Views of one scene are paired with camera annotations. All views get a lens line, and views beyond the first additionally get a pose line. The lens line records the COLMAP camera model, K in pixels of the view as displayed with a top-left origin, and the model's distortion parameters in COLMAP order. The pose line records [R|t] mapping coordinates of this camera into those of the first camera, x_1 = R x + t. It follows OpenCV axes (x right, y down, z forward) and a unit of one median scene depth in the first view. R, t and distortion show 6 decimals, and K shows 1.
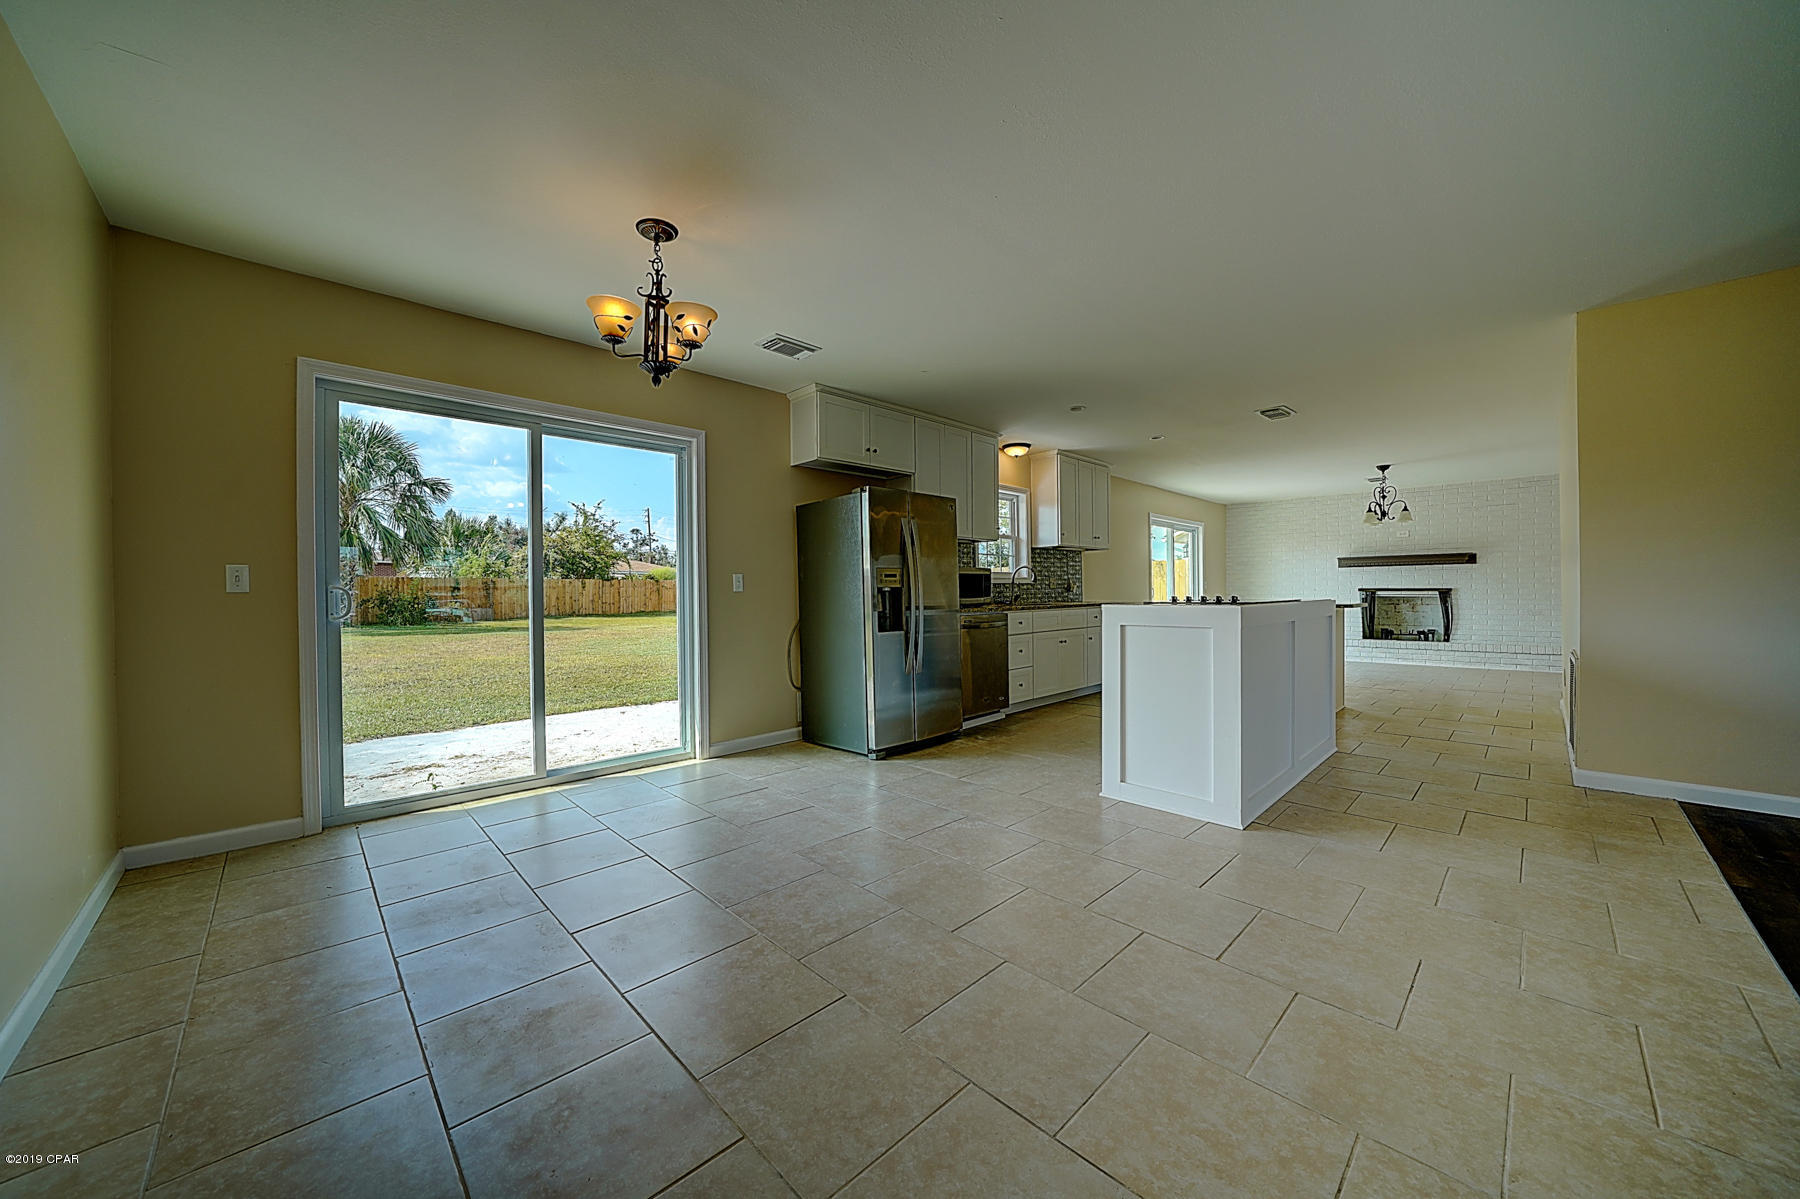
lens RADIAL K [[639.8, 0, 900.0], [0, 639.8, 599.5], [0, 0, 1]] dist [-0.021962, 0.000081]
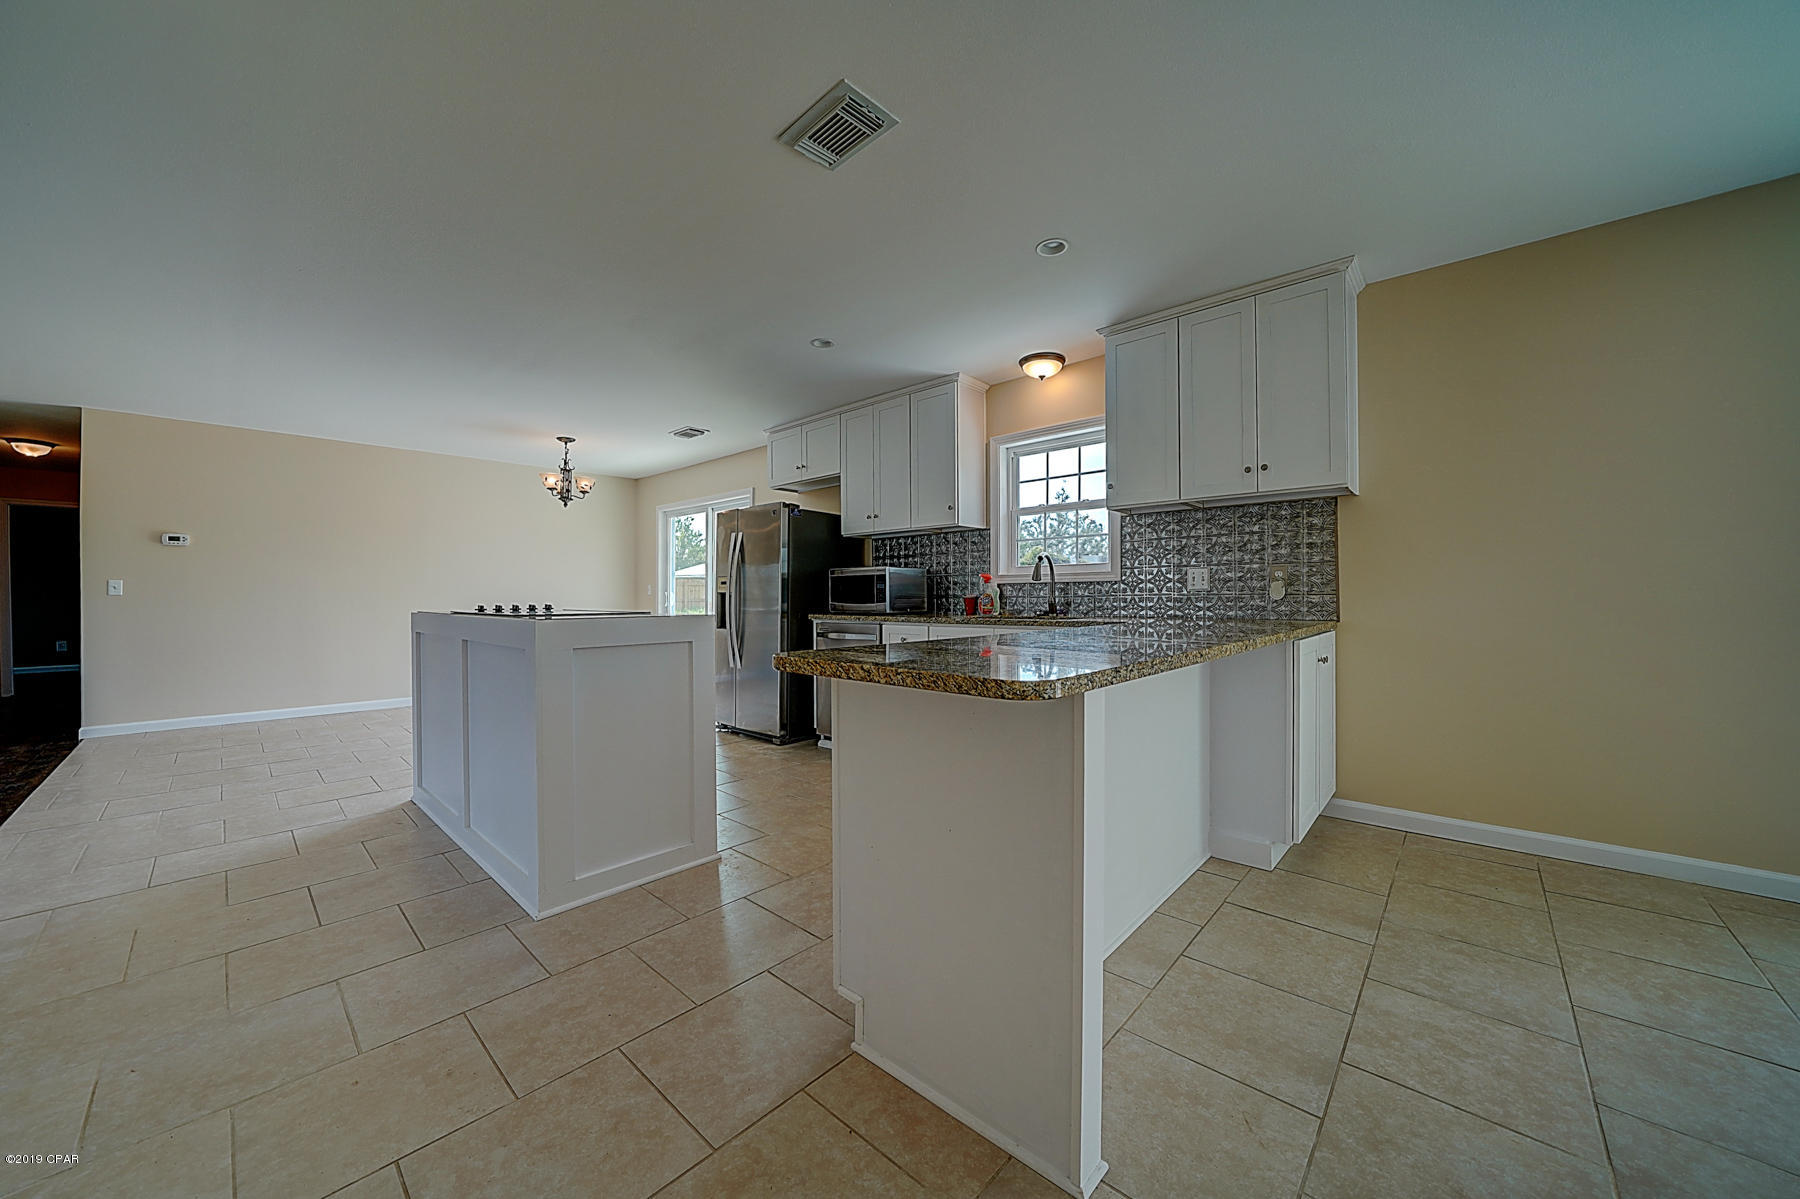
lens RADIAL K [[639.9, 0, 900.0], [0, 639.9, 599.5], [0, 0, 1]] dist [-0.020298, 0.000206]
pose [[0.053695, 0.013825, -0.998462, 0.864435], [-0.007824, 0.999879, 0.013424, -0.017877], [0.998527, 0.007091, 0.053796, 0.904208]]
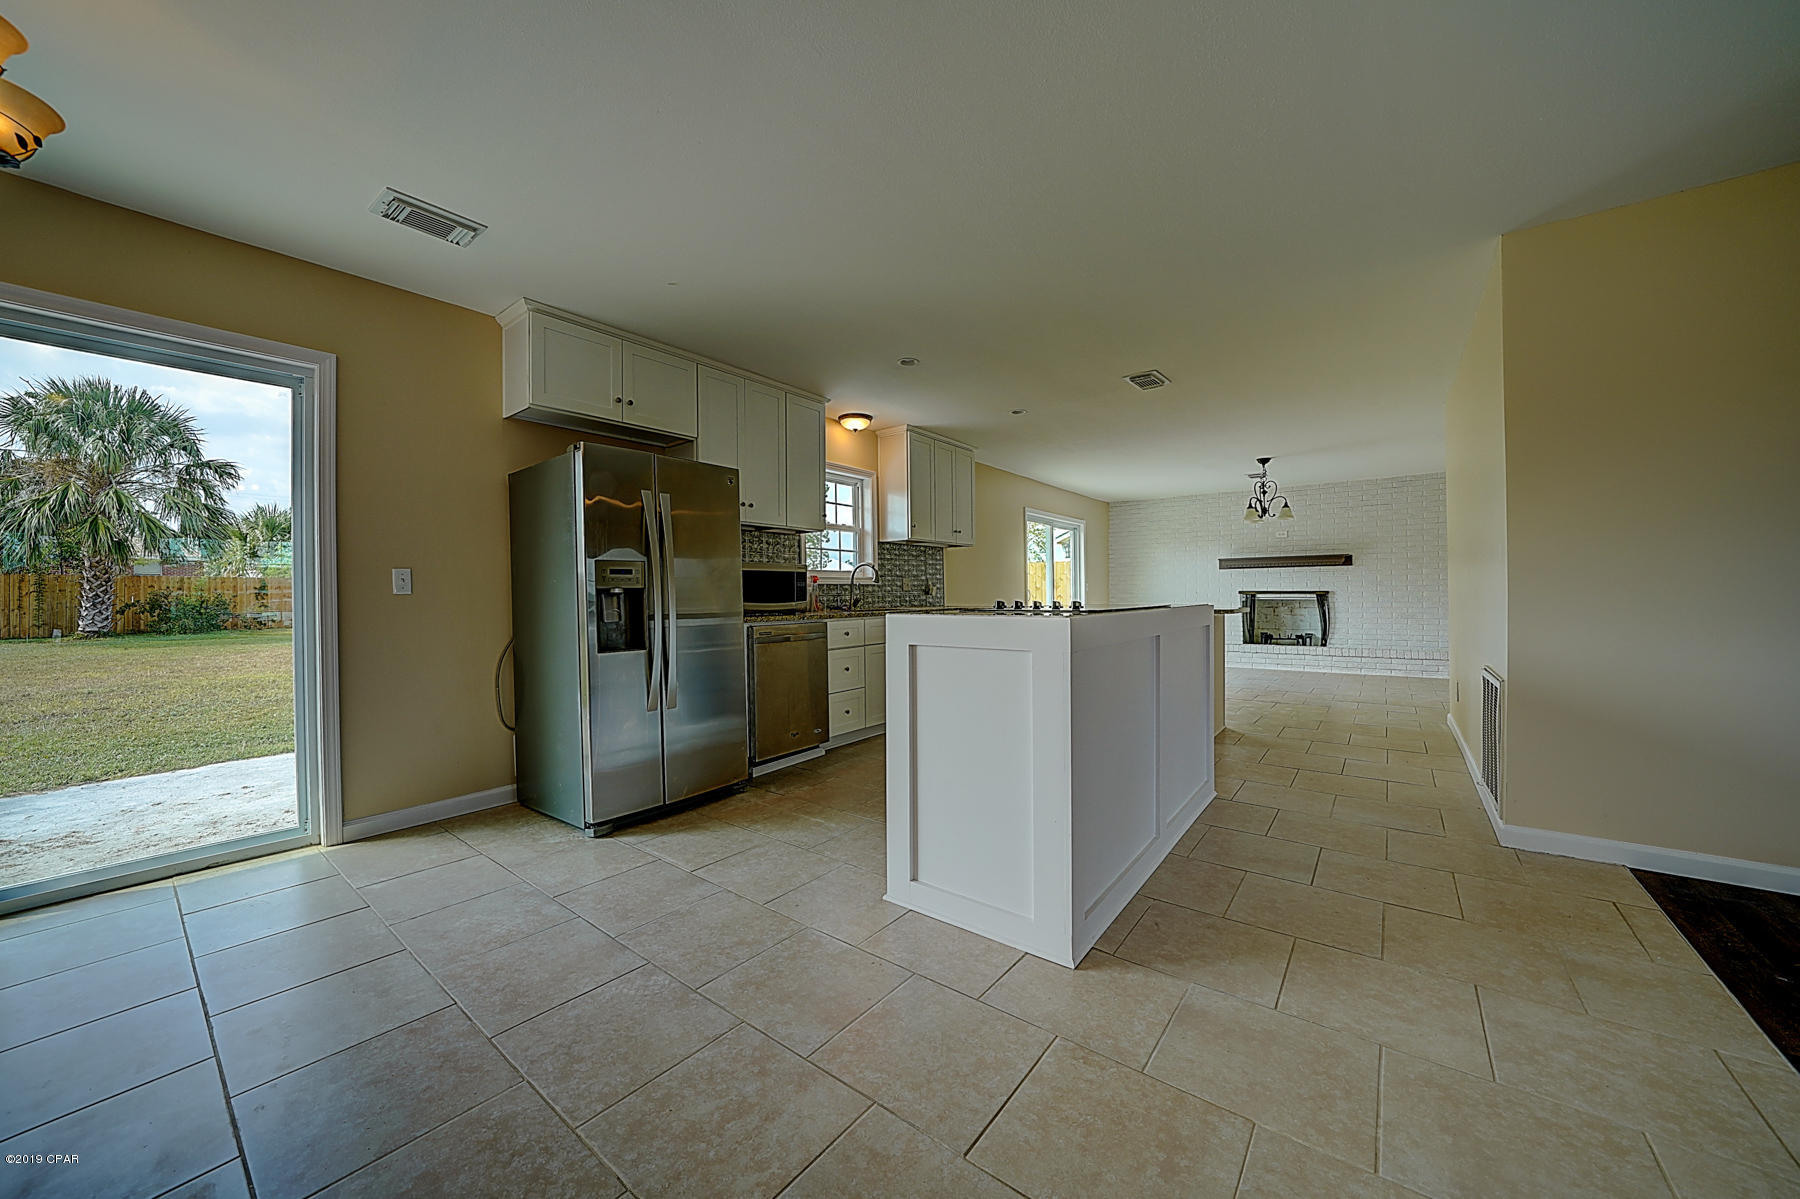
lens RADIAL K [[639.8, 0, 900.0], [0, 639.8, 599.5], [0, 0, 1]] dist [-0.021962, 0.000081]
pose [[0.990414, -0.000584, 0.138131, 0.136442], [0.001136, 0.999992, -0.003921, -0.002569], [-0.138128, 0.004040, 0.990406, 0.191532]]
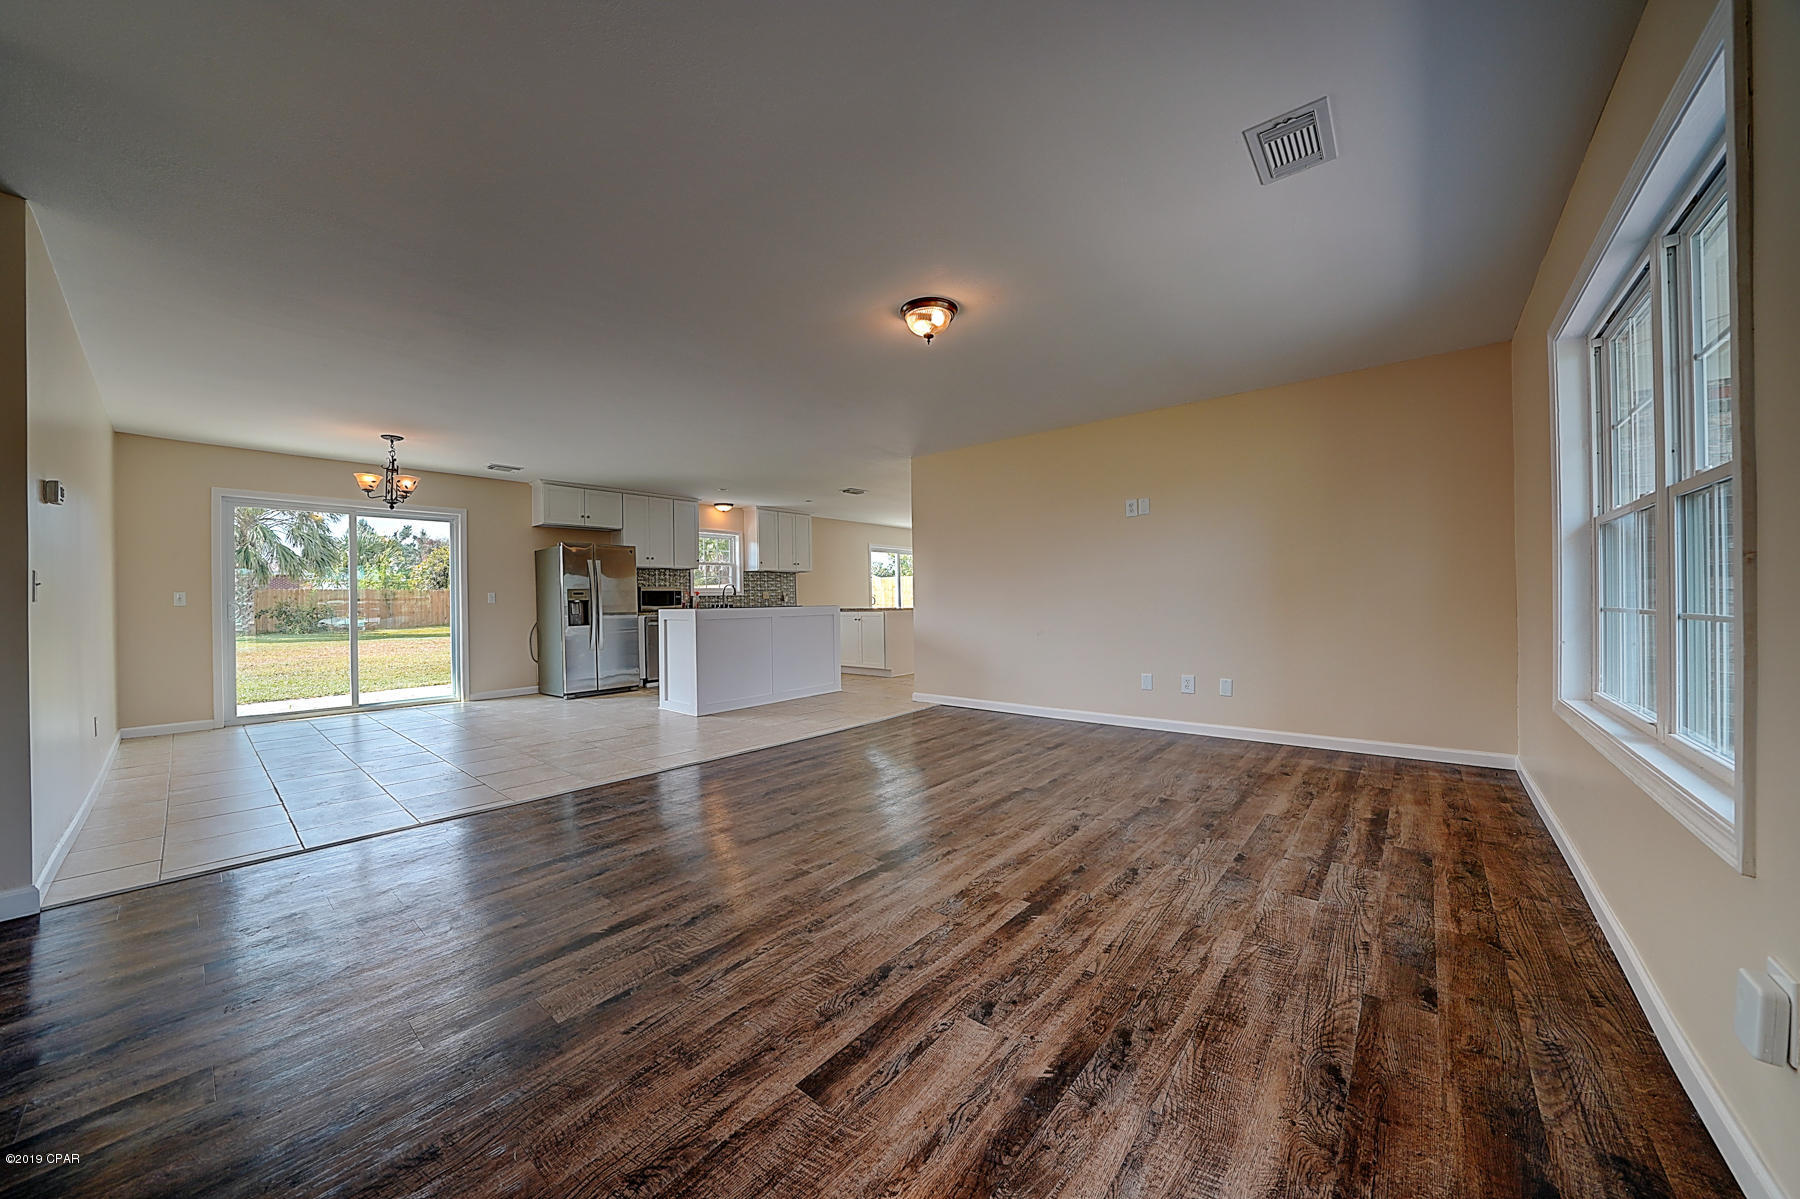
lens RADIAL K [[628.0, 0, 900.0], [0, 628.0, 599.5], [0, 0, 1]] dist [-0.020348, 0.000001]
pose [[0.995504, -0.006196, 0.094511, 0.493818], [0.007272, 0.999913, -0.011039, 0.002827], [-0.094435, 0.011677, 0.995463, -0.546231]]
